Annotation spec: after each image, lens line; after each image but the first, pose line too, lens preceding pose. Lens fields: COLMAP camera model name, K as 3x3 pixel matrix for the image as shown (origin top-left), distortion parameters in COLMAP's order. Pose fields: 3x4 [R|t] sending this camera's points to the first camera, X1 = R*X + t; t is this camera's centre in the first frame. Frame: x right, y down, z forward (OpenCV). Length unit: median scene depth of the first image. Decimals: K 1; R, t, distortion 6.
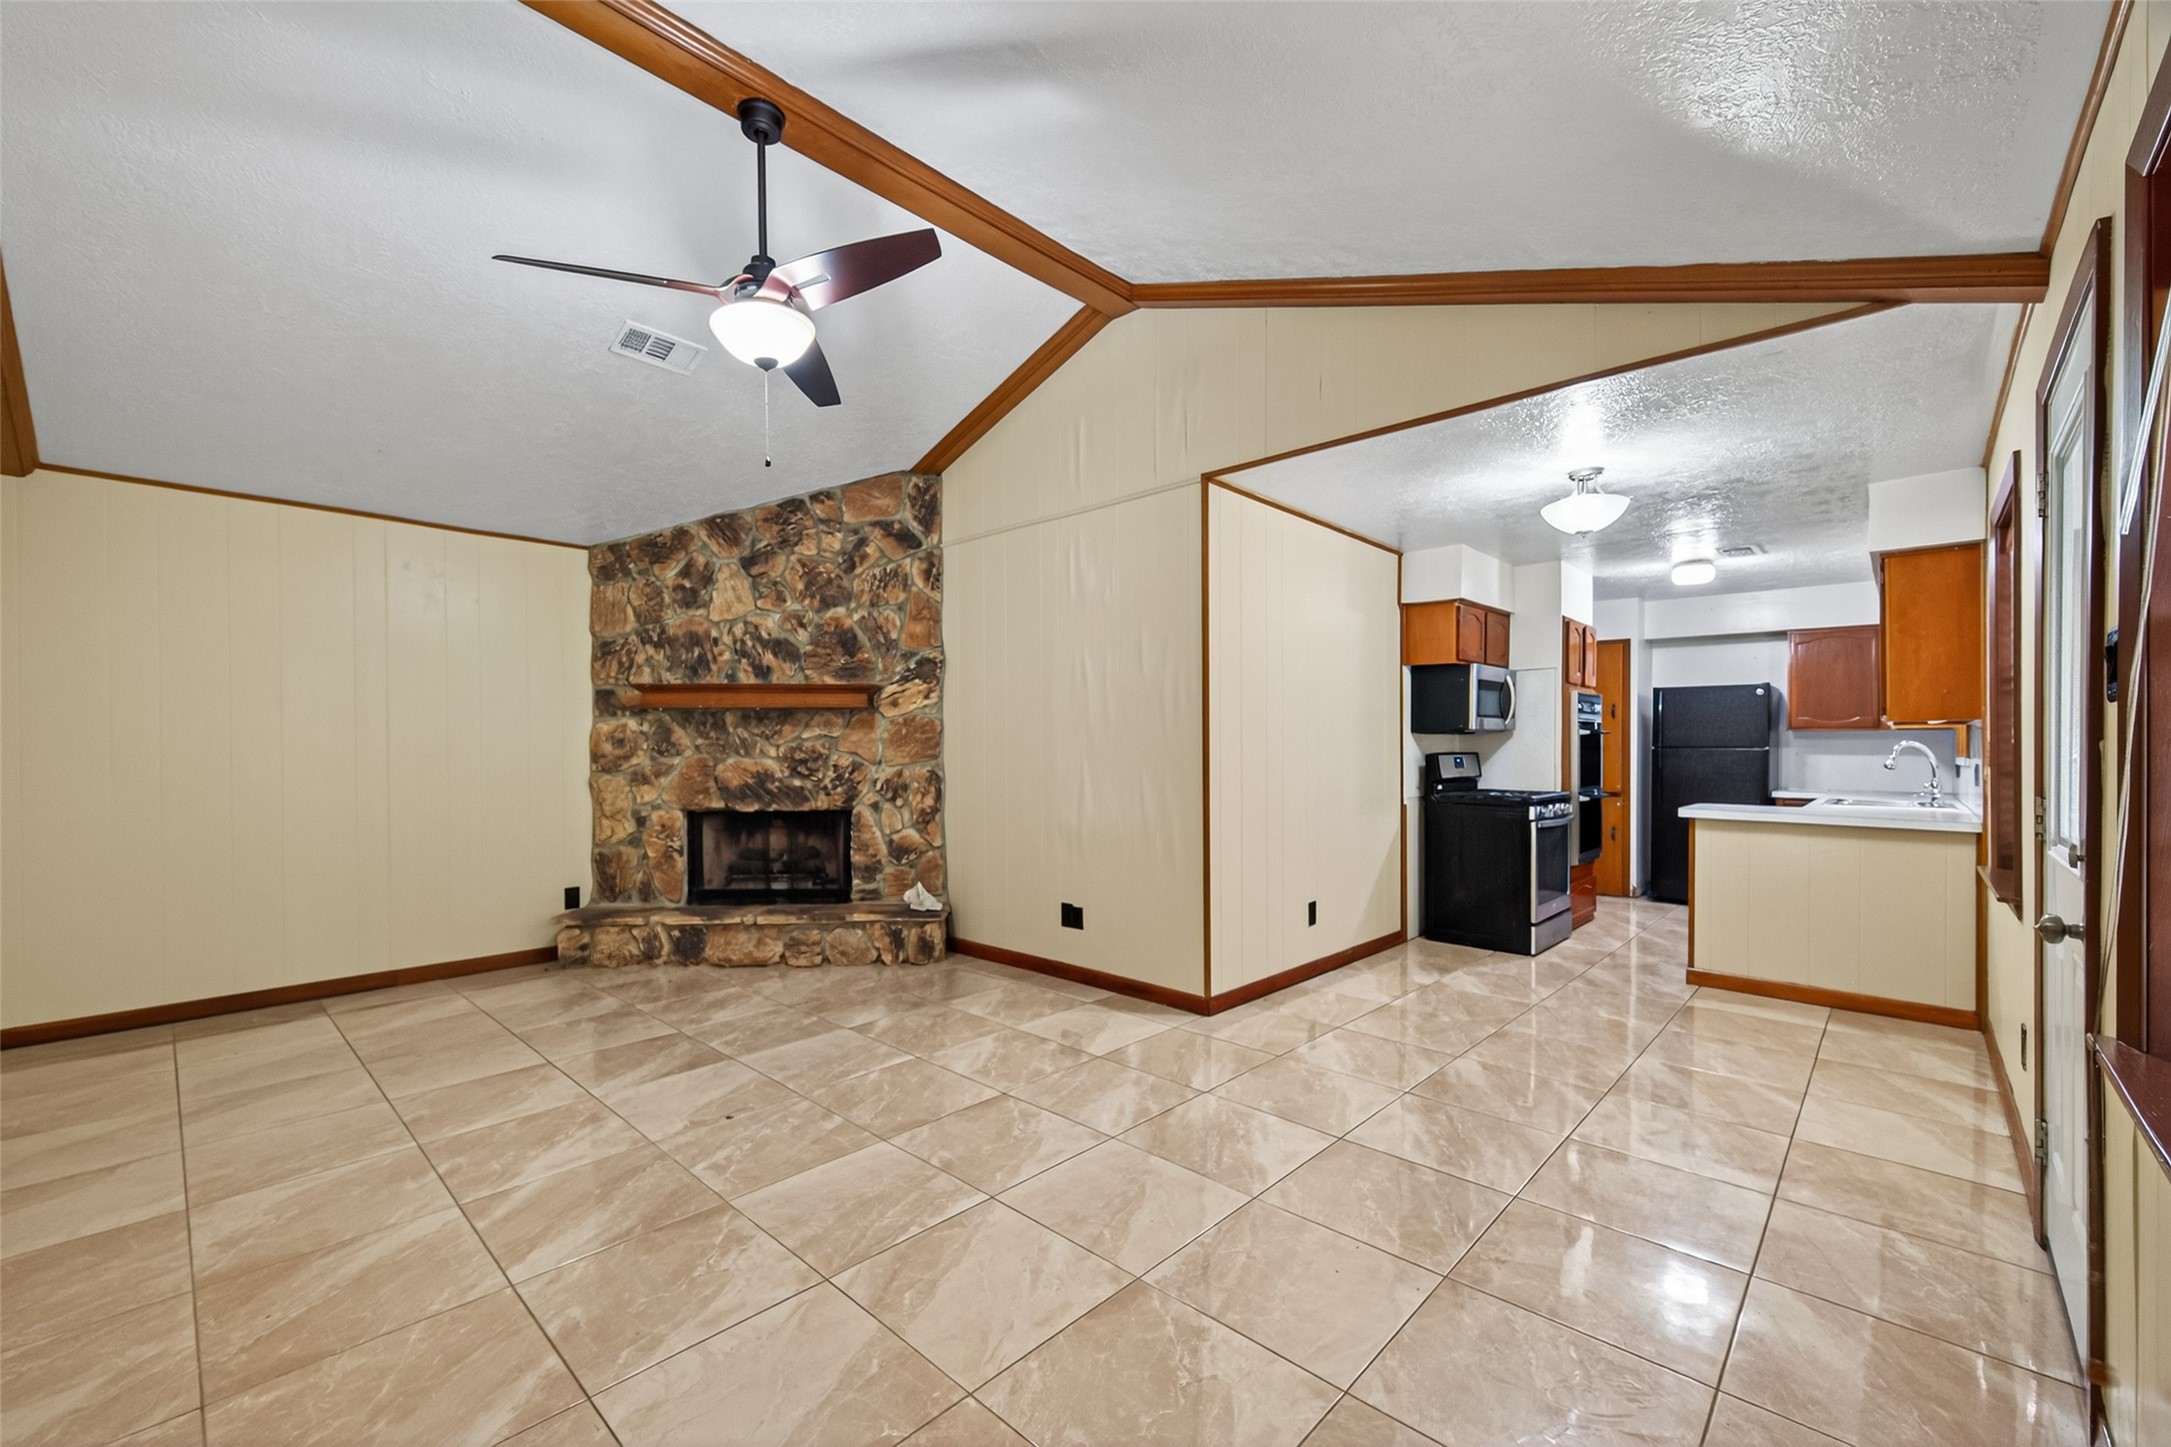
lens RADIAL K [[873.2, 0, 1046.0], [0, 873.2, 763.4], [0, 0, 1]] dist [0.000317, -0.000106]
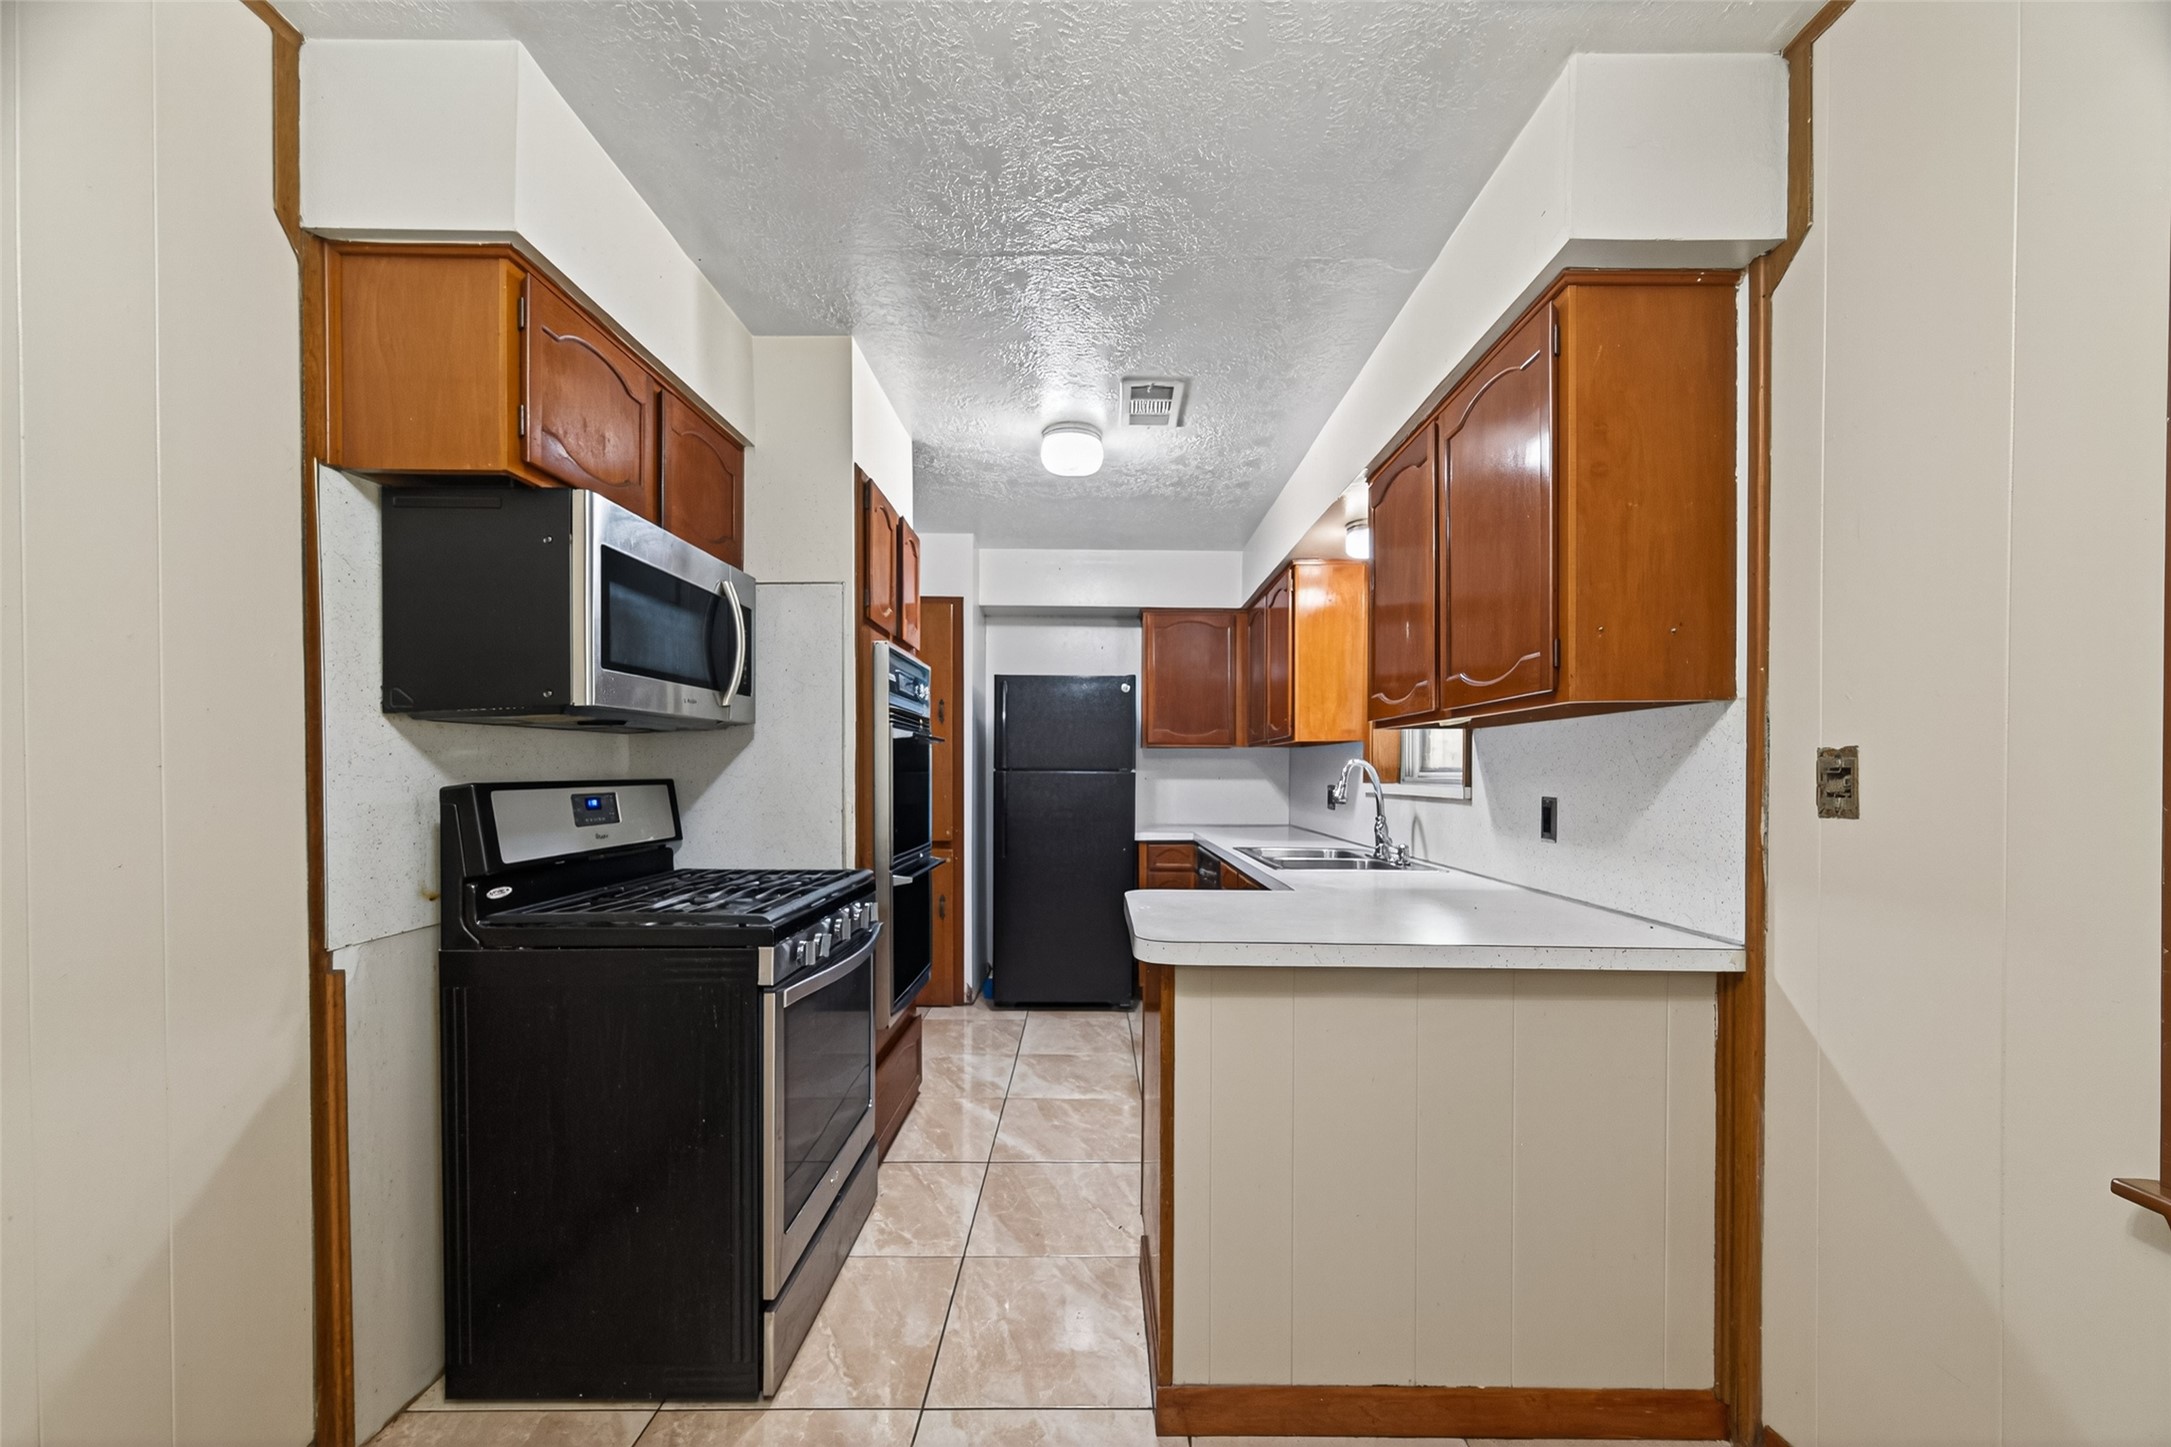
lens RADIAL K [[842.9, 0, 1101.0], [0, 842.9, 781.1], [0, 0, 1]] dist [0.010199, -0.000134]
pose [[0.704386, -0.004809, 0.709801, 0.374641], [0.006552, 0.999978, 0.000273, -0.010616], [-0.709787, 0.004458, 0.704403, 0.611926]]
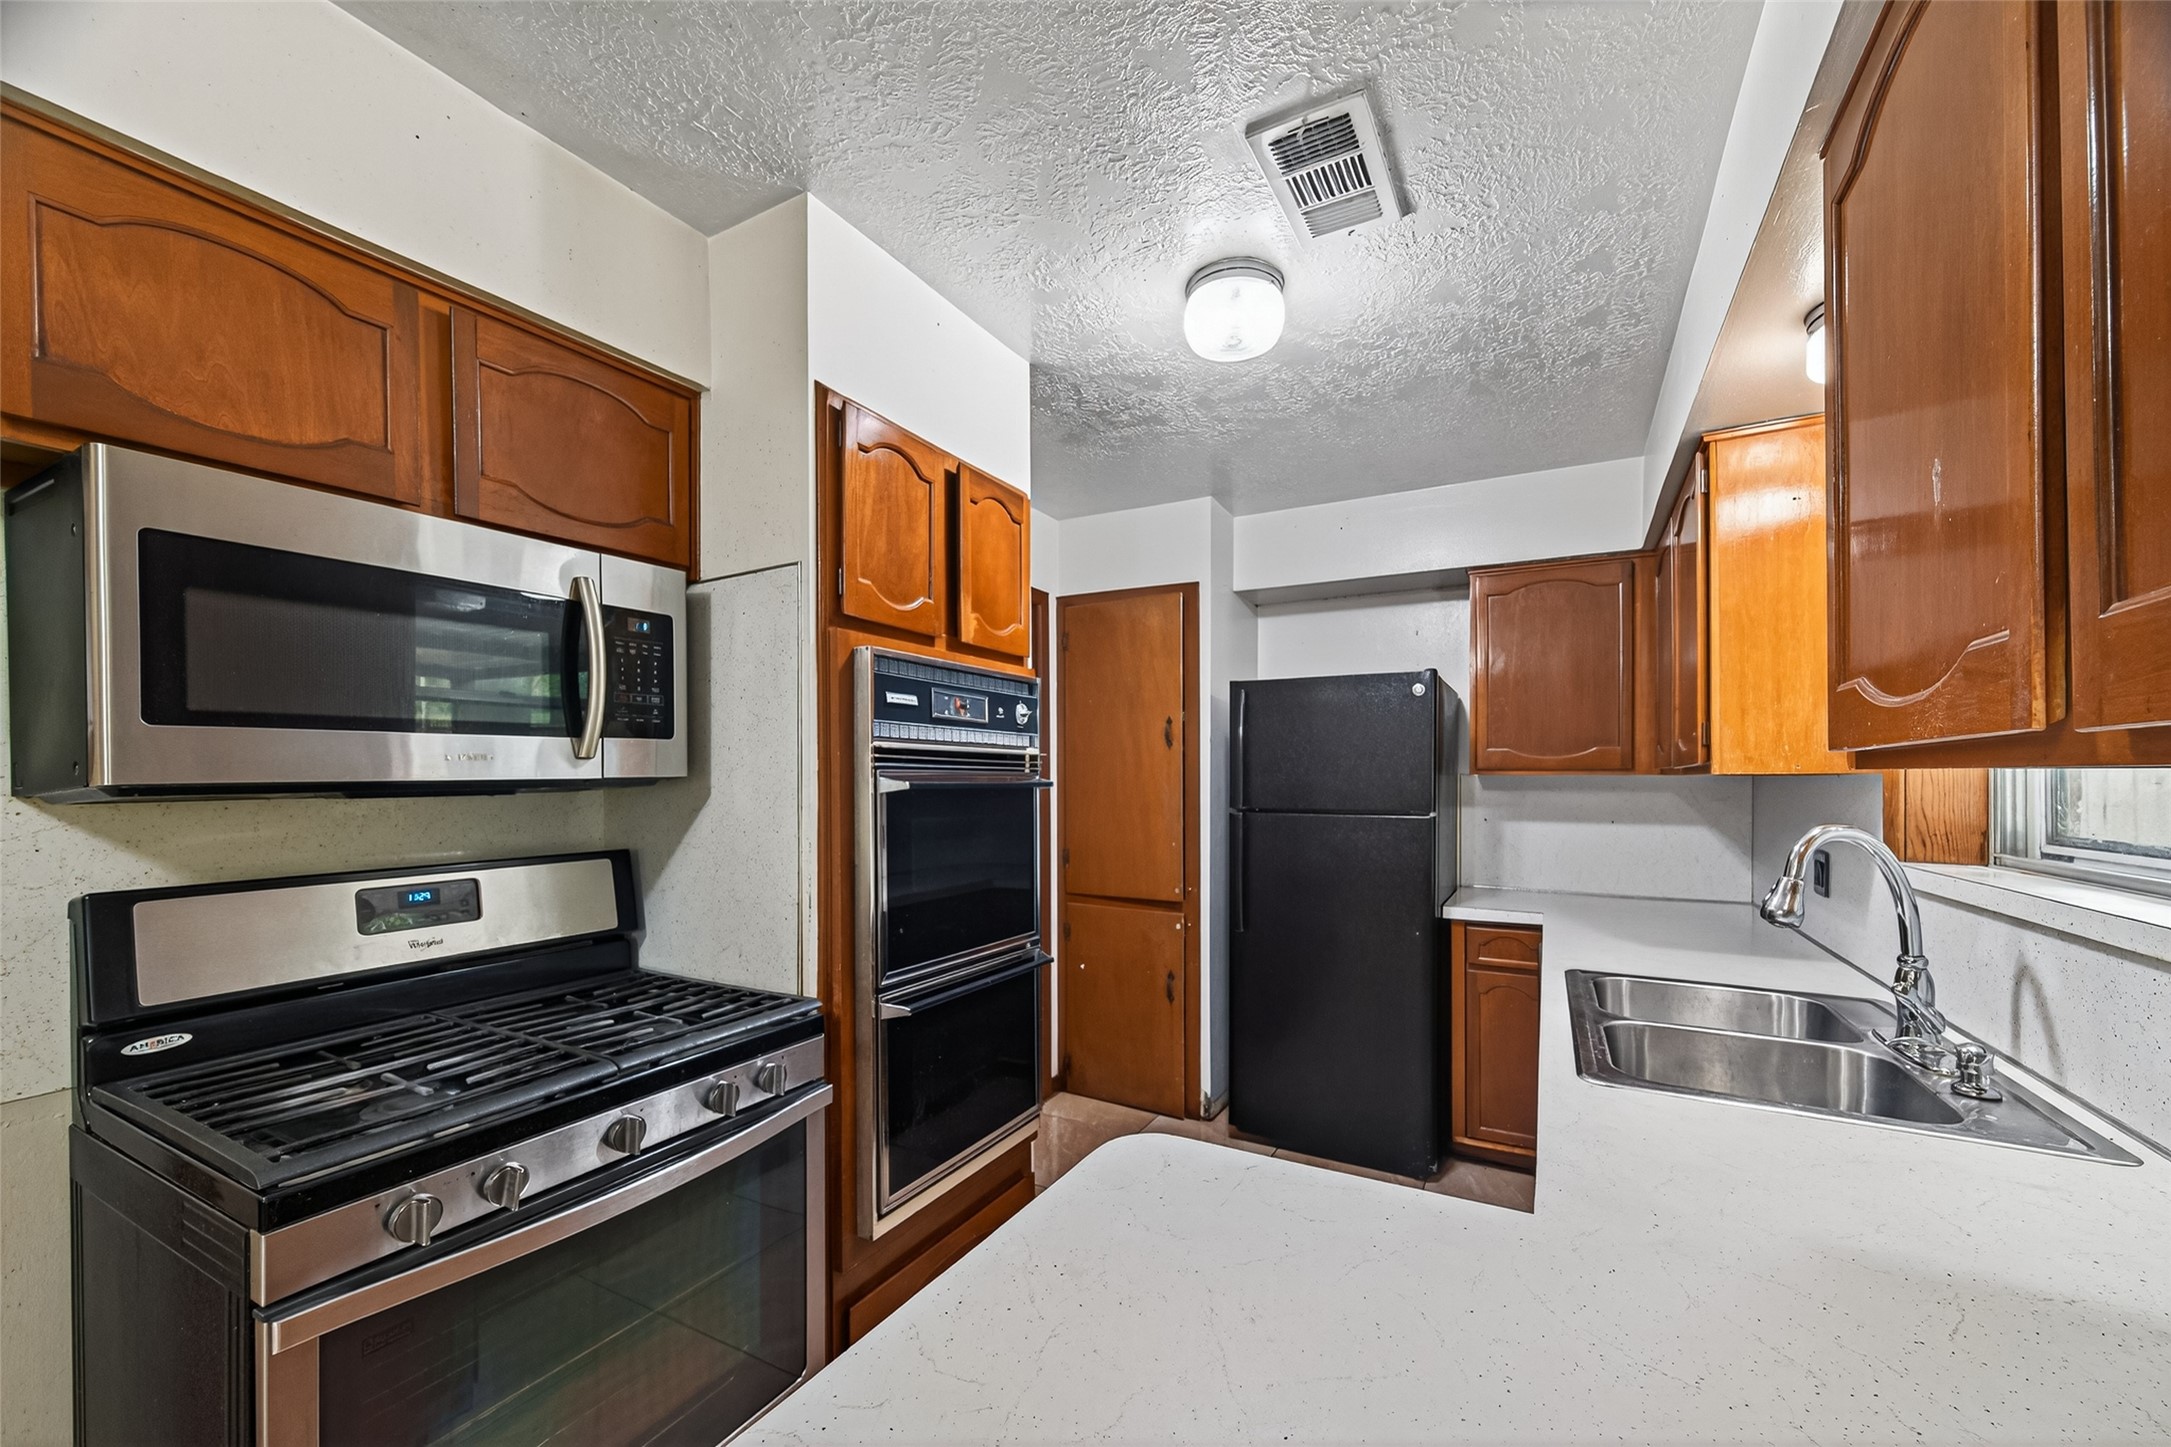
lens RADIAL K [[842.9, 0, 1101.0], [0, 842.9, 781.1], [0, 0, 1]] dist [0.010199, -0.000134]
pose [[0.958220, -0.000126, 0.286032, 0.594790], [0.003622, 0.999925, -0.011692, -0.033508], [-0.286009, 0.012240, 0.958149, 0.699761]]
